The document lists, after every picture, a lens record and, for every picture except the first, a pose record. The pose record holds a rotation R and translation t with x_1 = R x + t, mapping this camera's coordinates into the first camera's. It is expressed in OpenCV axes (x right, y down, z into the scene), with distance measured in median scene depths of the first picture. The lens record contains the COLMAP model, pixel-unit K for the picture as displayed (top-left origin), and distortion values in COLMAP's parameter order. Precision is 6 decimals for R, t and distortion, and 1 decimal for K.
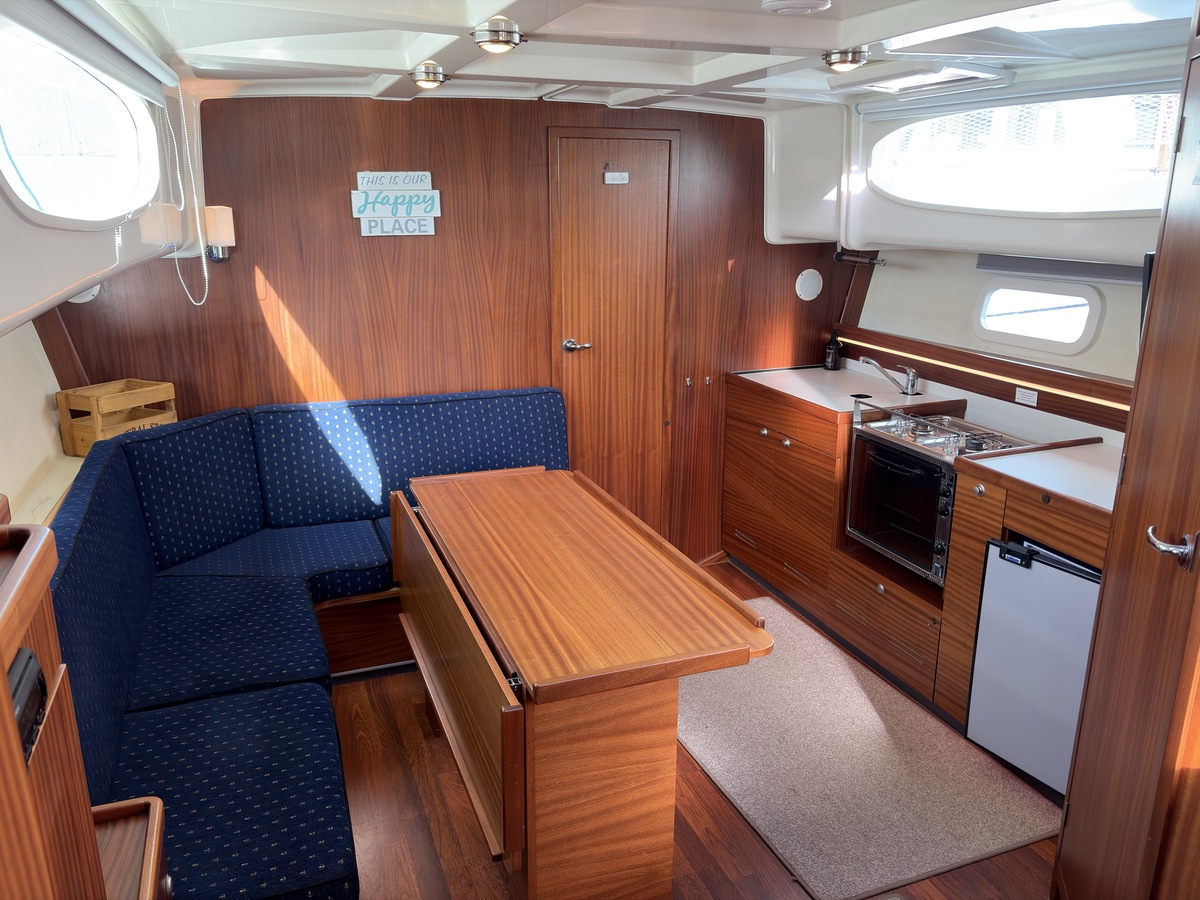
lens RADIAL K [[907.5, 0, 604.1], [0, 907.5, 453.8], [0, 0, 1]] dist [0.013257, 0.000454]
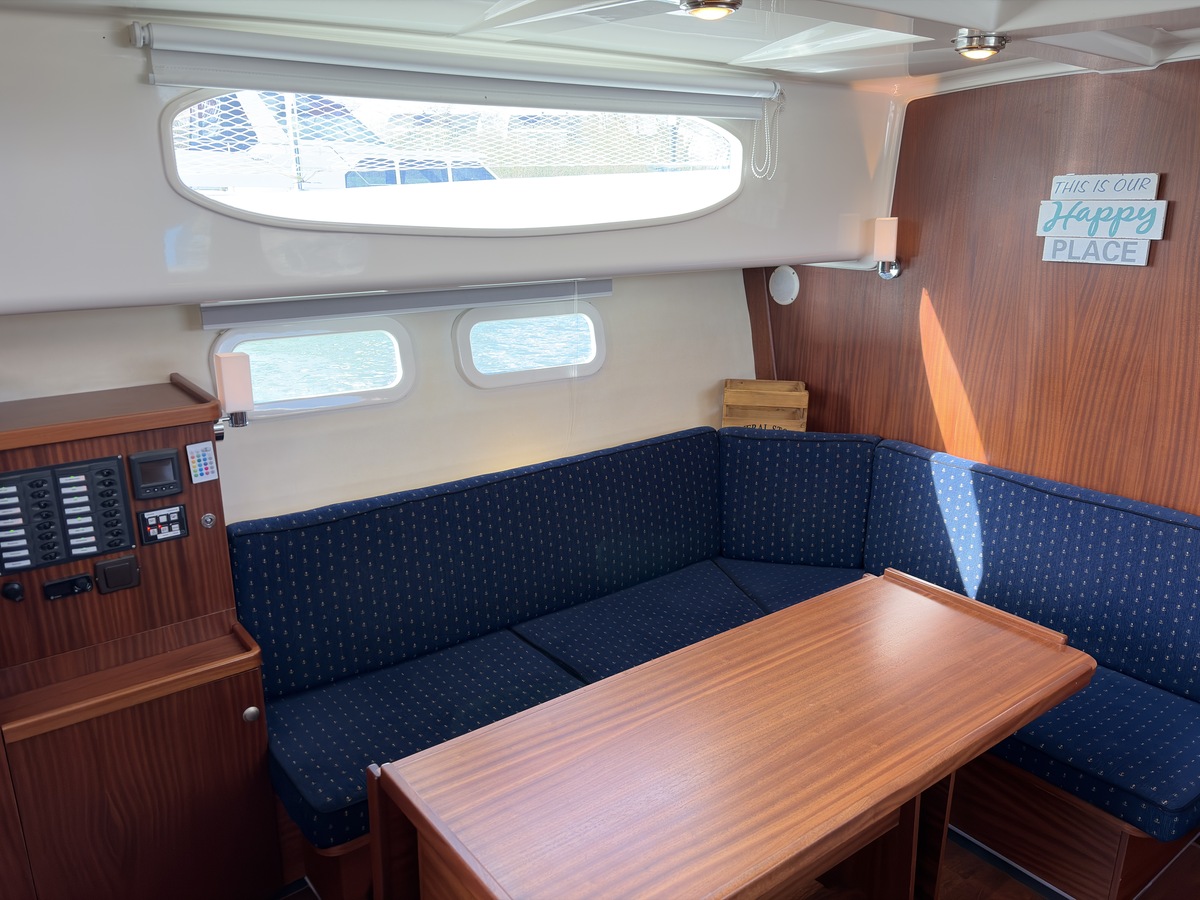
lens RADIAL K [[907.5, 0, 604.1], [0, 907.5, 453.8], [0, 0, 1]] dist [0.013257, 0.000454]
pose [[0.298081, 0.262494, -0.917739, 0.359920], [-0.269454, 0.945483, 0.182911, -0.126267], [0.915720, 0.192765, 0.352561, 0.424172]]
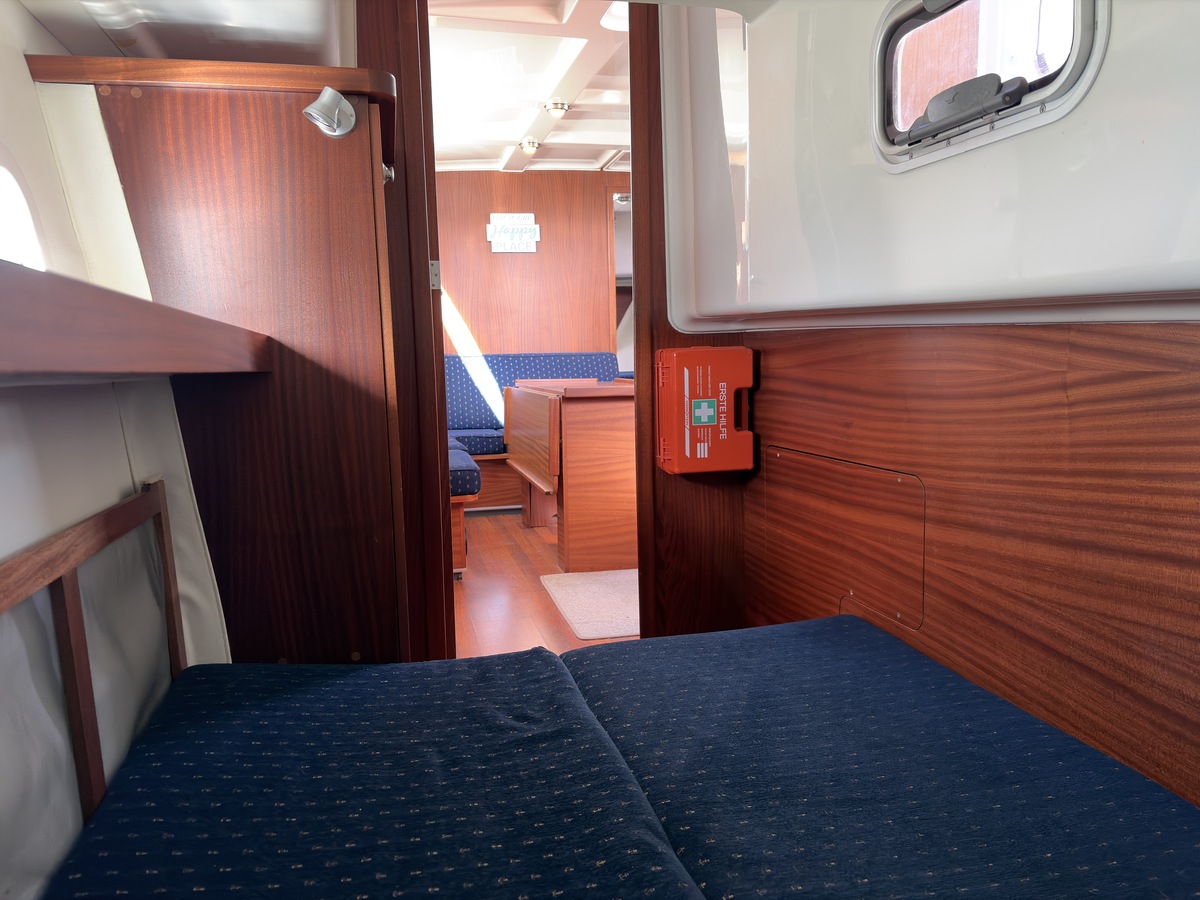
lens RADIAL K [[907.5, 0, 608.9], [0, 907.5, 503.5], [0, 0, 1]] dist [0.006625, -0.000613]
pose [[0.991699, -0.001229, -0.128574, 0.153643], [-0.012907, 0.993952, -0.109056, 0.387439], [0.127931, 0.109810, 0.985685, -0.542882]]
